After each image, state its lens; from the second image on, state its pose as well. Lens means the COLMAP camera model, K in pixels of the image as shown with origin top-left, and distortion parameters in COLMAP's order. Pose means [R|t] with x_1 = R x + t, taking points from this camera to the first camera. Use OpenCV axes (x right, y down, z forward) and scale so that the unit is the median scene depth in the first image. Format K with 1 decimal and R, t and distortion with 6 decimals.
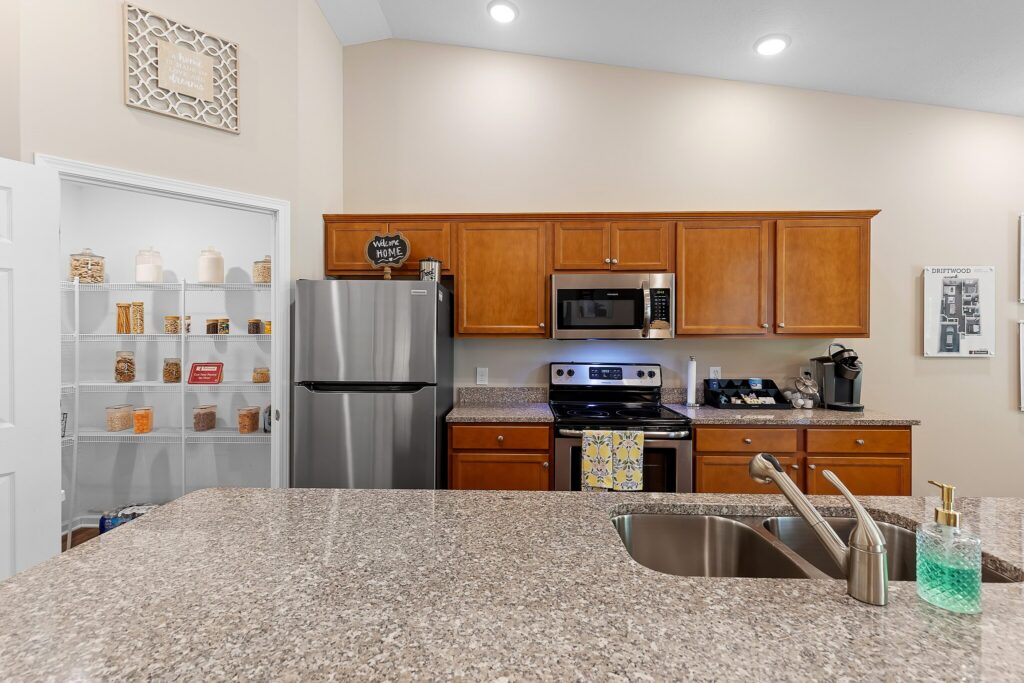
lens RADIAL K [[463.1, 0, 501.0], [0, 463.1, 335.6], [0, 0, 1]] dist [0.007308, -0.001005]
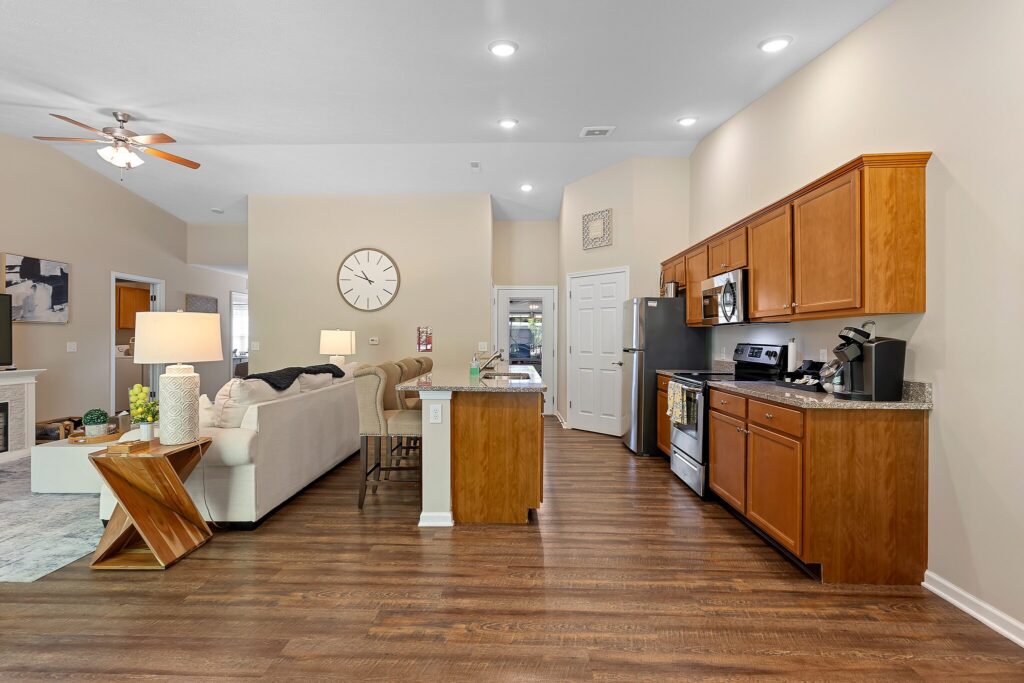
lens RADIAL K [[483.0, 0, 497.3], [0, 483.0, 340.4], [0, 0, 1]] dist [0.004714, -0.000221]
pose [[-0.015425, 0.002390, -0.999878, 1.653523], [-0.004505, 0.999987, 0.002460, 0.054554], [0.999871, 0.004542, -0.015414, 0.372035]]
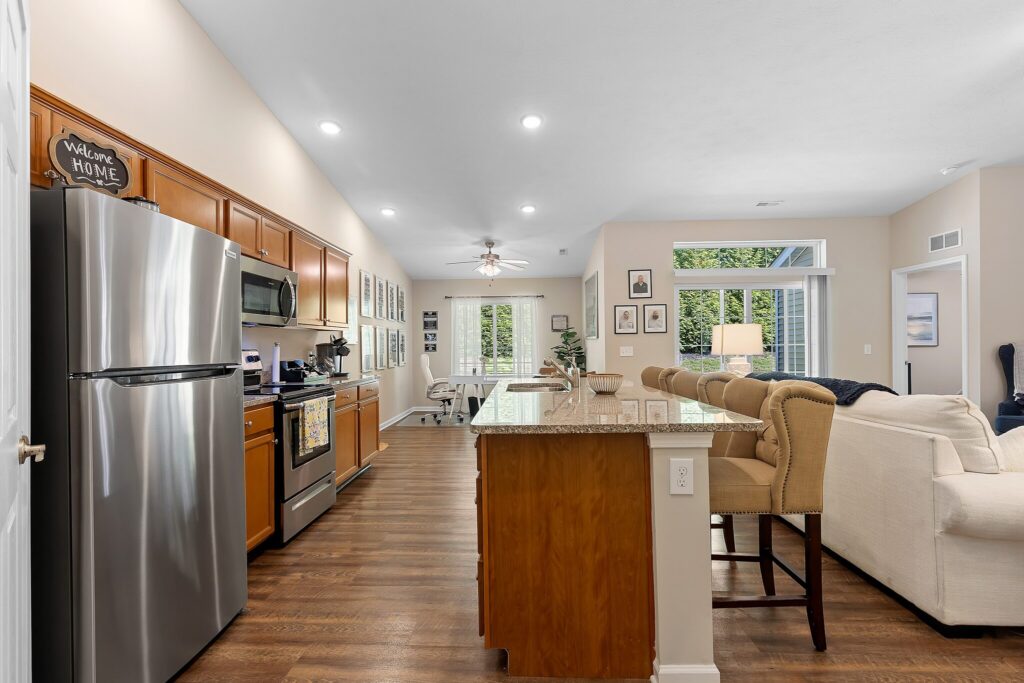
lens RADIAL K [[467.5, 0, 503.7], [0, 467.5, 343.1], [0, 0, 1]] dist [0.007079, -0.000546]
pose [[0.022674, 0.005414, 0.999728, -0.852940], [0.010876, 0.999925, -0.005661, 0.064293], [-0.999684, 0.011001, 0.022613, 0.427009]]
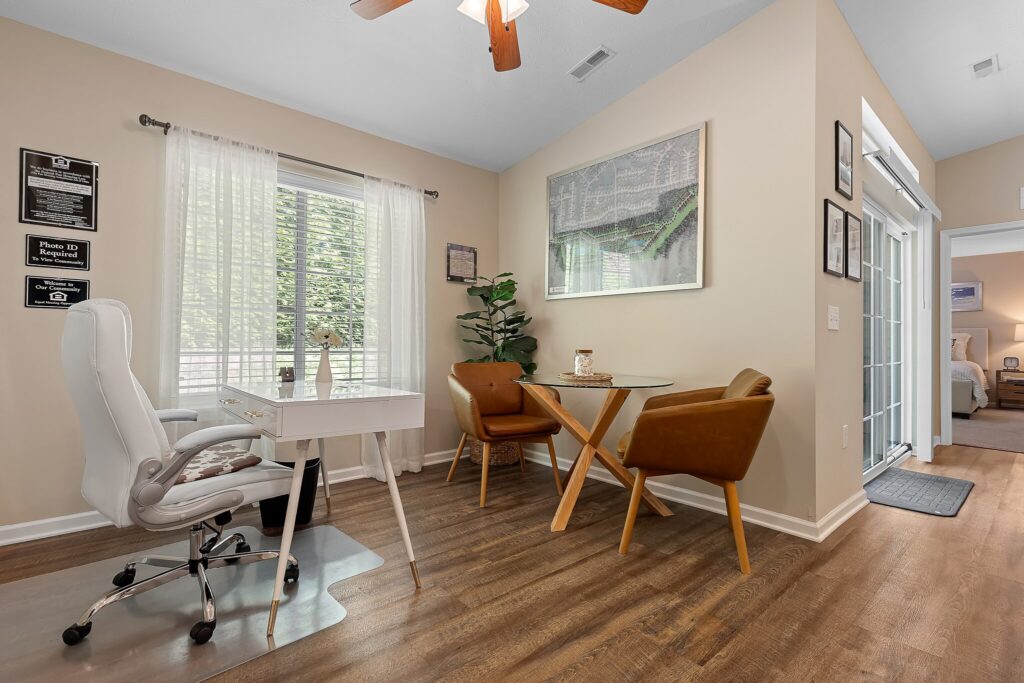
lens RADIAL K [[471.8, 0, 510.2], [0, 471.8, 336.4], [0, 0, 1]] dist [0.002755, 0.000301]
pose [[-0.673286, 0.003716, 0.739373, 1.067119], [-0.008639, 0.999880, -0.012893, 0.148465], [-0.739332, -0.015068, -0.673173, 0.944765]]
